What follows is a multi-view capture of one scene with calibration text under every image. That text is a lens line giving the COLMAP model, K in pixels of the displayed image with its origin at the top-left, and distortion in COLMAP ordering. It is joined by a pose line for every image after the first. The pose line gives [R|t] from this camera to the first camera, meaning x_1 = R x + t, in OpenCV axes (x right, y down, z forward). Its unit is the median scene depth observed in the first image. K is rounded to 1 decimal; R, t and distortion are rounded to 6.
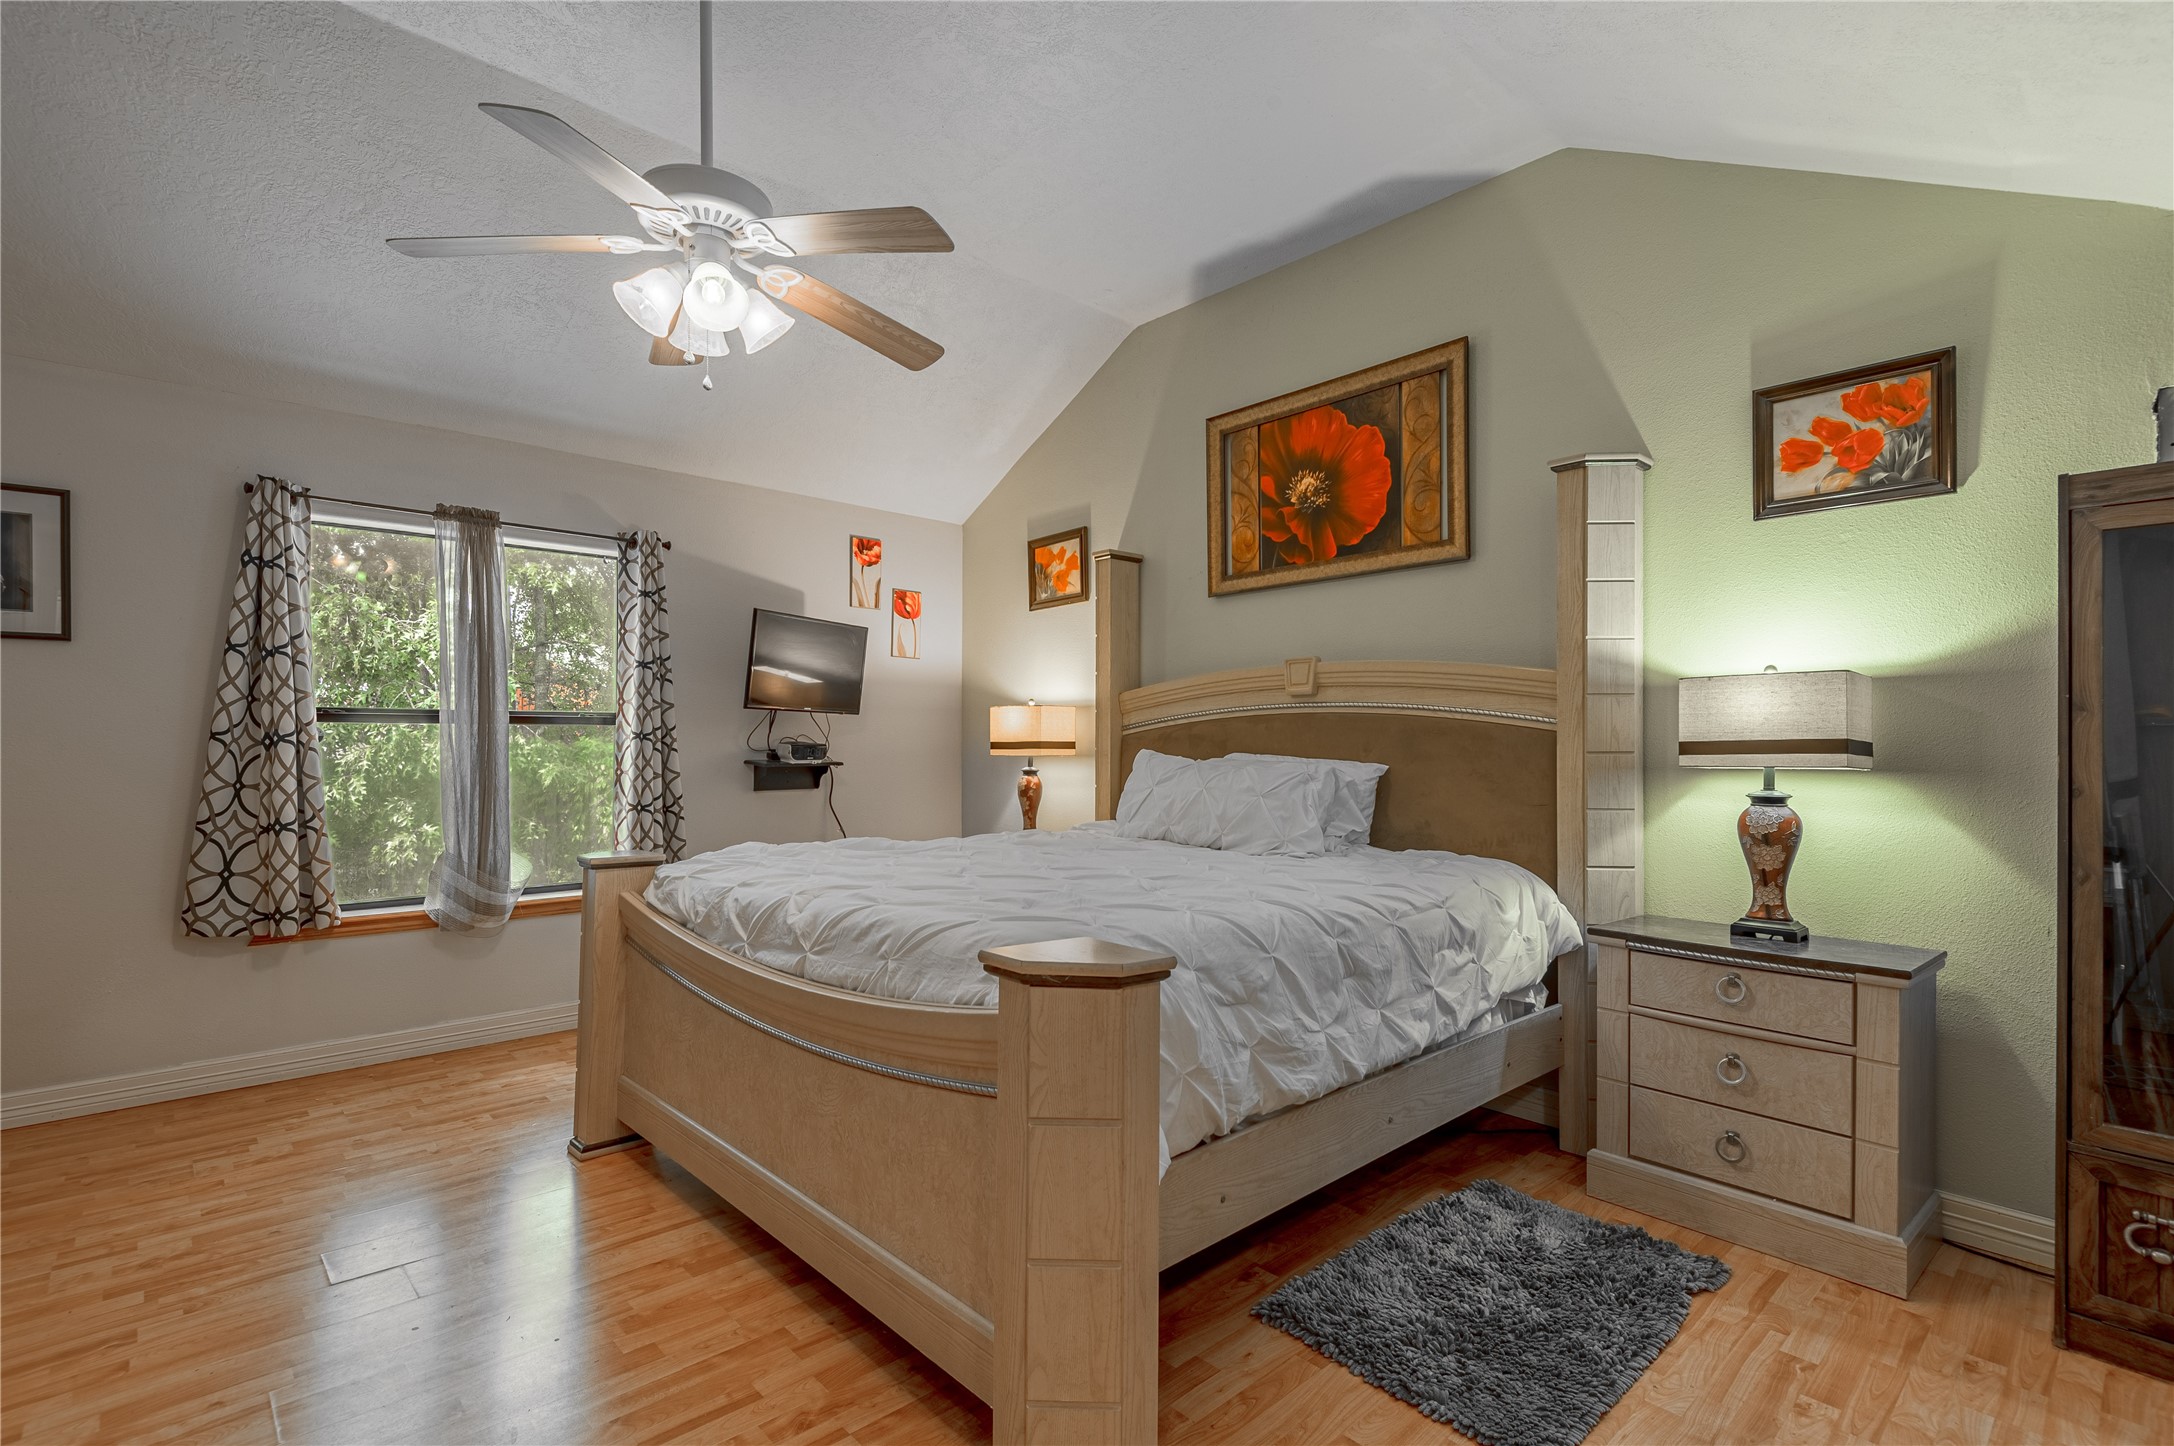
lens RADIAL K [[988.2, 0, 1083.2], [0, 988.2, 746.7], [0, 0, 1]] dist [0.019820, -0.022854]
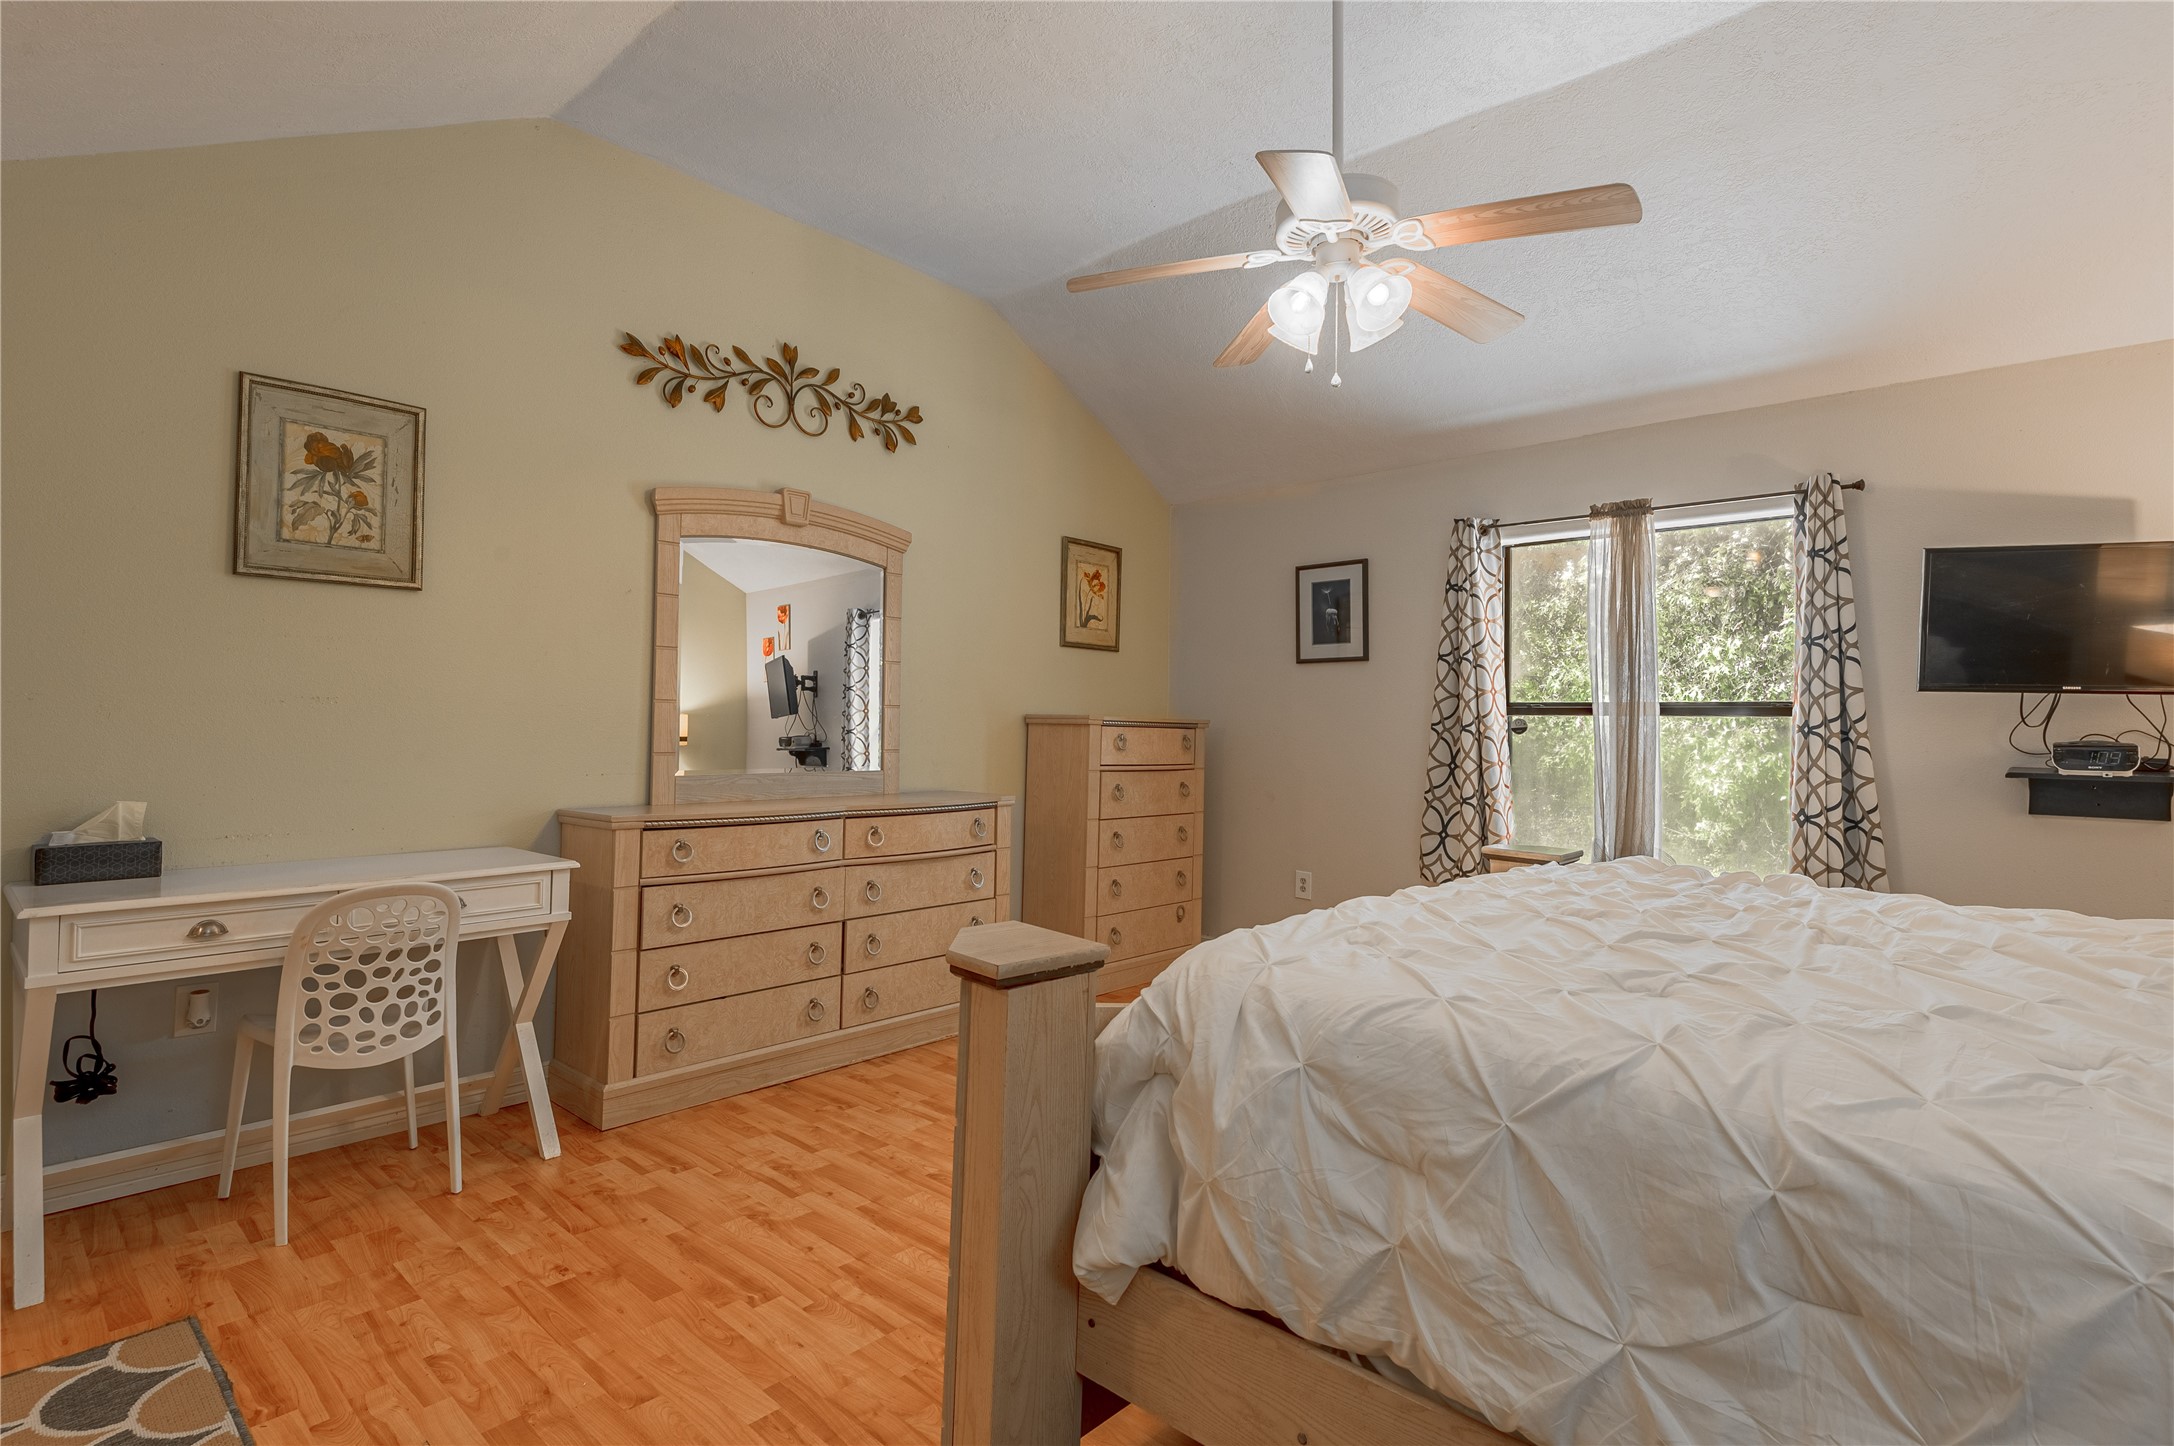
lens RADIAL K [[1042.4, 0, 1093.9], [0, 1042.4, 698.6], [0, 0, 1]] dist [0.025904, -0.019085]
pose [[0.081802, -0.026720, -0.996290, 0.404275], [-0.021797, 0.999353, -0.028592, 0.001525], [0.996410, 0.024055, 0.081166, 0.395146]]
